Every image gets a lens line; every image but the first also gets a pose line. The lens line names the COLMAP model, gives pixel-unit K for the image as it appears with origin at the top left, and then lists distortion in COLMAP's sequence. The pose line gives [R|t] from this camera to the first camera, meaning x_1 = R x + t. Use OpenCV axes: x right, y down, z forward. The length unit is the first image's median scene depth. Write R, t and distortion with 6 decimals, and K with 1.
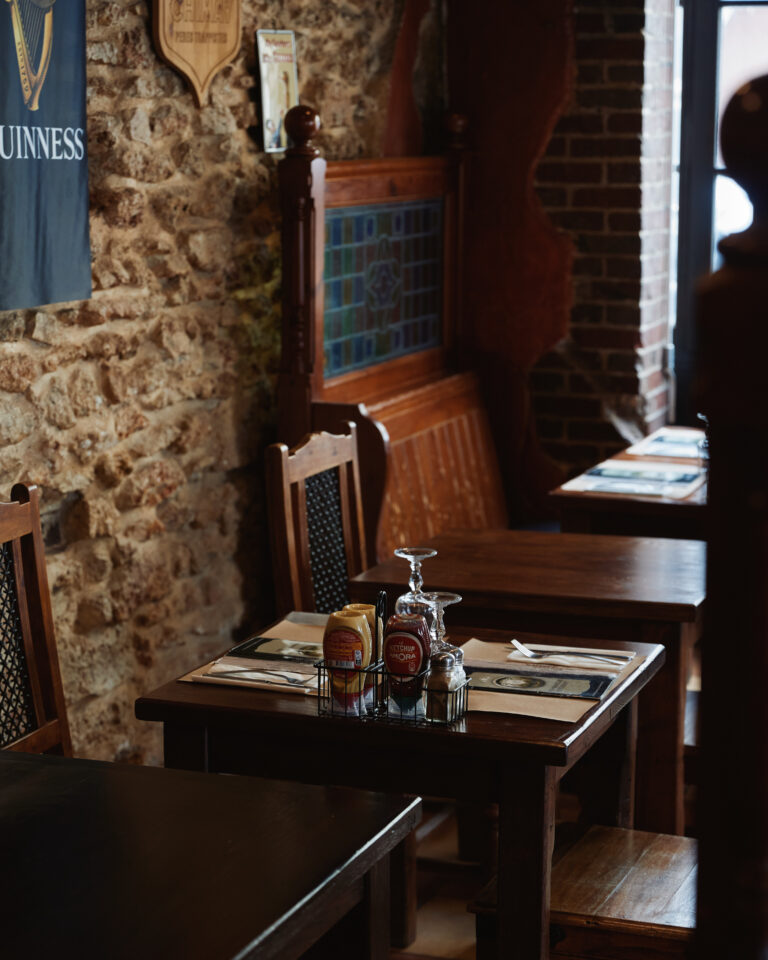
lens RADIAL K [[2235.1, 0, 384.0], [0, 2235.1, 480.0], [0, 0, 1]] dist [0.007759, 0.142120]
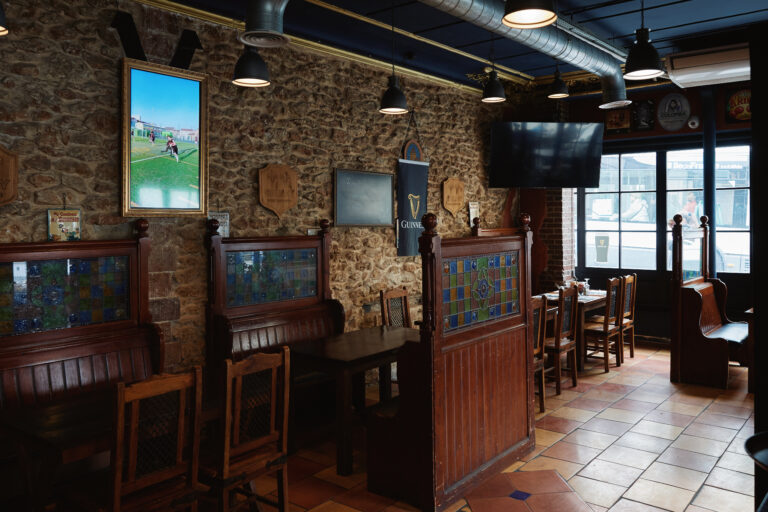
lens RADIAL K [[643.8, 0, 384.9], [0, 643.8, 237.7], [0, 0, 1]] dist [-0.015120, -0.002820]
pose [[0.949444, -0.003368, -0.313920, 0.213056], [-0.038996, 0.990933, -0.128575, 0.065426], [0.311506, 0.134316, 0.940703, -0.380581]]
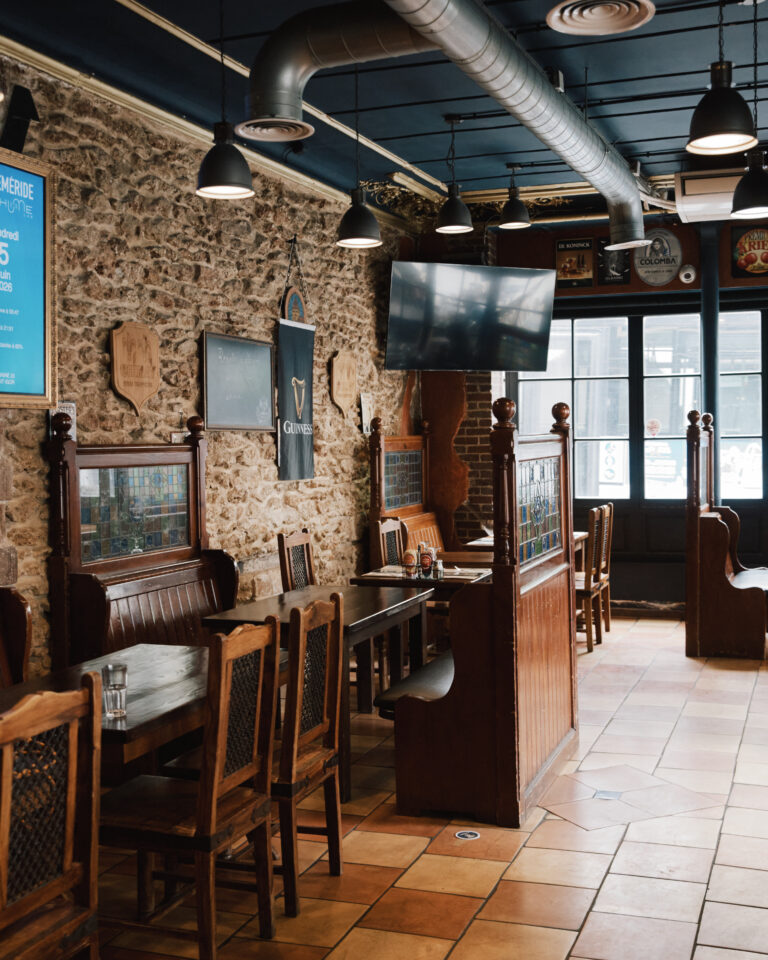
lens RADIAL K [[1239.2, 0, 384.0], [0, 1239.2, 480.0], [0, 0, 1]] dist [0.025394, 0.033892]
pose [[0.999666, -0.019120, 0.017414, -0.056821], [0.021169, 0.991765, -0.126306, 0.124160], [-0.014856, 0.126632, 0.991839, -0.628946]]
